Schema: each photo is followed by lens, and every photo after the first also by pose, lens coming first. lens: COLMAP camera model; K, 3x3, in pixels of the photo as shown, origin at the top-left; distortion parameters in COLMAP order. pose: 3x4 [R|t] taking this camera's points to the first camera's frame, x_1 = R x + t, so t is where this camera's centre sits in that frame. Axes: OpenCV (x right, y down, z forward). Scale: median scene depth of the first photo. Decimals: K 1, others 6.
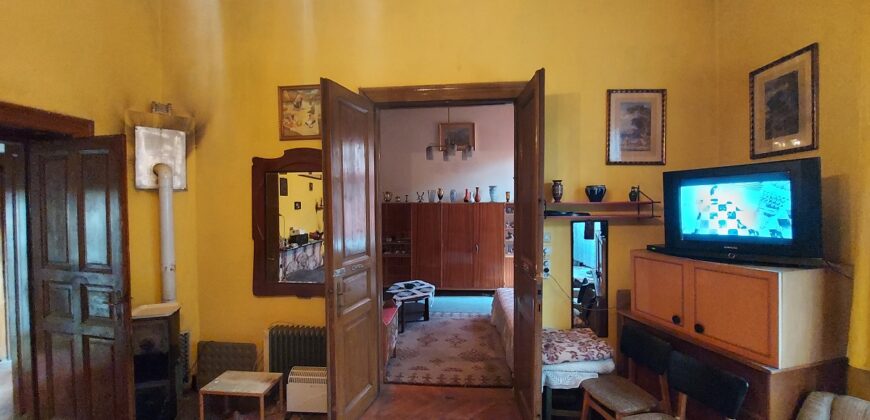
lens RADIAL K [[344.5, 0, 439.4], [0, 344.5, 209.7], [0, 0, 1]] dist [-0.019634, -0.000575]
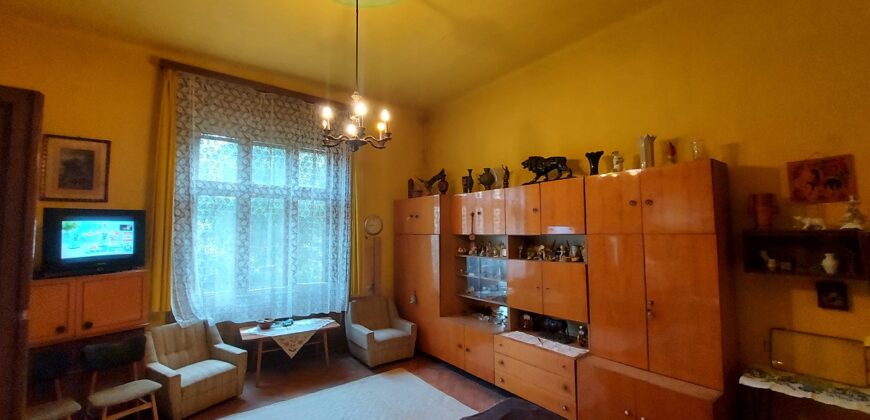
lens RADIAL K [[344.5, 0, 439.4], [0, 344.5, 209.7], [0, 0, 1]] dist [-0.019634, -0.000575]
pose [[-0.671142, 0.052051, 0.739499, -0.849030], [0.027120, 0.998588, -0.045674, -0.012402], [-0.740833, -0.010599, -0.671606, 0.600247]]
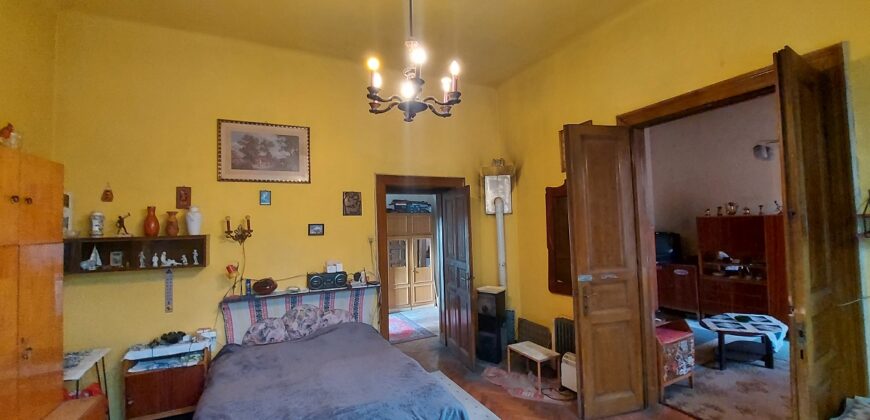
lens RADIAL K [[344.5, 0, 439.4], [0, 344.5, 209.7], [0, 0, 1]] dist [-0.019634, -0.000575]
pose [[0.515810, -0.044772, -0.855532, 0.412596], [0.007016, 0.998821, -0.048040, -0.003414], [0.856674, 0.018777, 0.515516, -0.056937]]
